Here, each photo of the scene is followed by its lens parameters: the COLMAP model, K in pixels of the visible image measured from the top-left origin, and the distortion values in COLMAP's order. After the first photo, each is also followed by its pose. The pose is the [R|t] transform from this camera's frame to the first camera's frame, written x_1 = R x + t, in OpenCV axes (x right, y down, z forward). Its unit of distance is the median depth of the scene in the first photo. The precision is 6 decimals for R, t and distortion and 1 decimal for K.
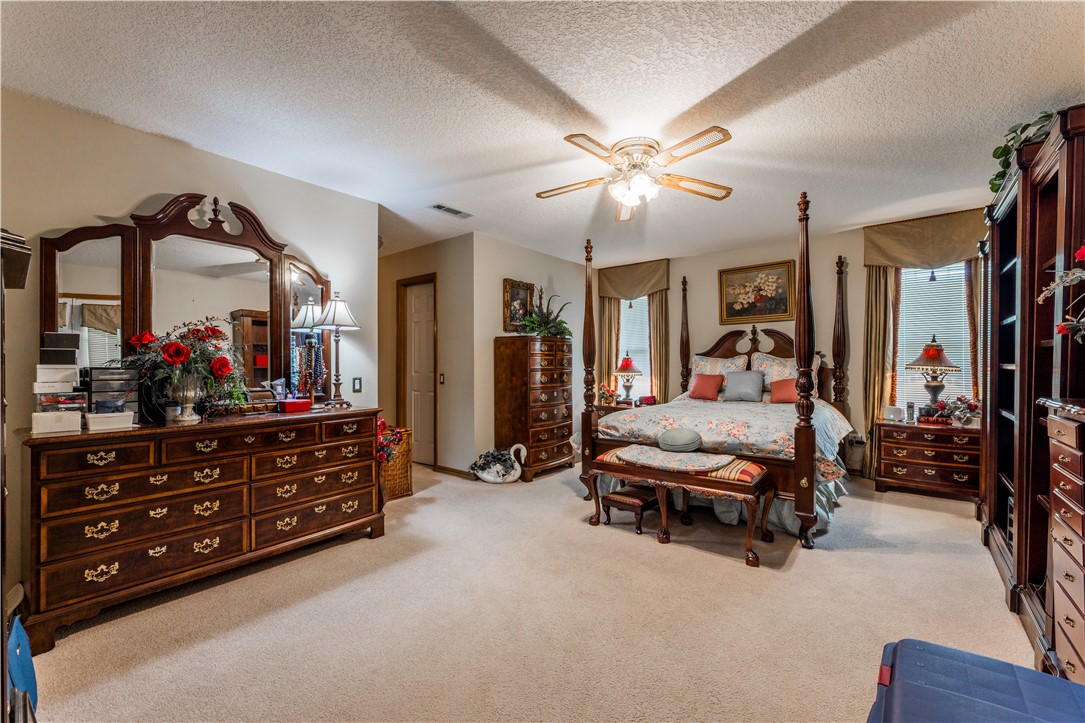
lens RADIAL K [[444.3, 0, 540.7], [0, 444.3, 358.8], [0, 0, 1]] dist [-0.001208, 0.000729]
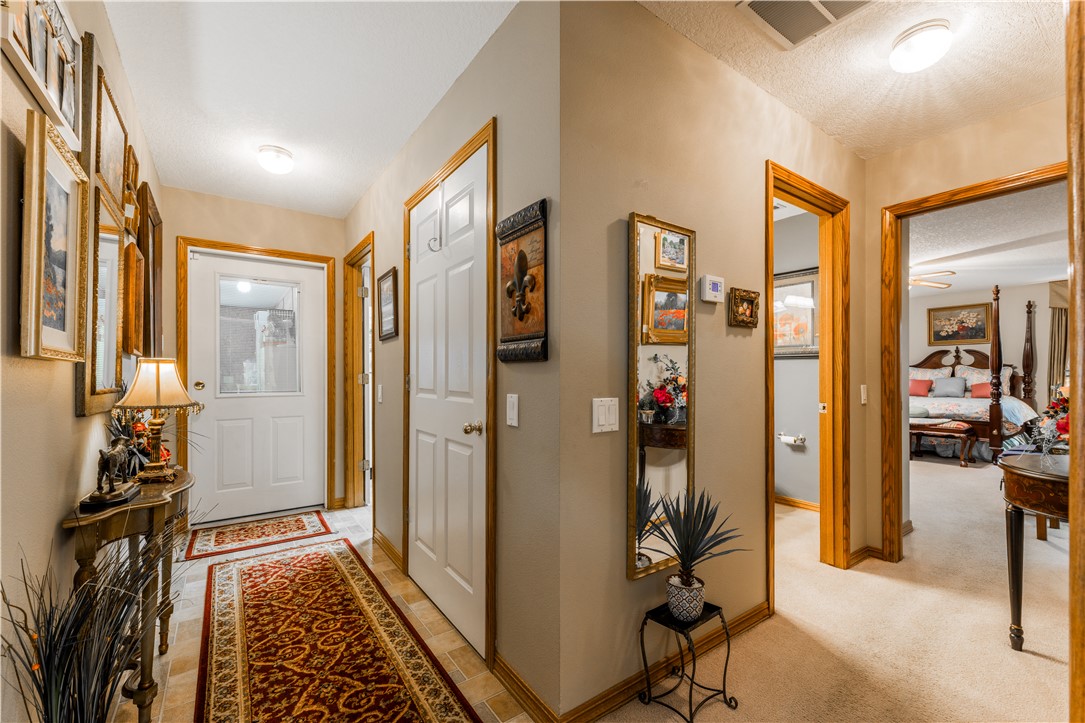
lens RADIAL K [[444.3, 0, 541.6], [0, 444.3, 370.6], [0, 0, 1]] dist [-0.001208, 0.000729]
pose [[0.962065, 0.004191, -0.272789, -0.477525], [-0.001830, 0.999959, 0.008908, -0.006806], [0.272815, -0.008071, 0.962033, -0.854164]]
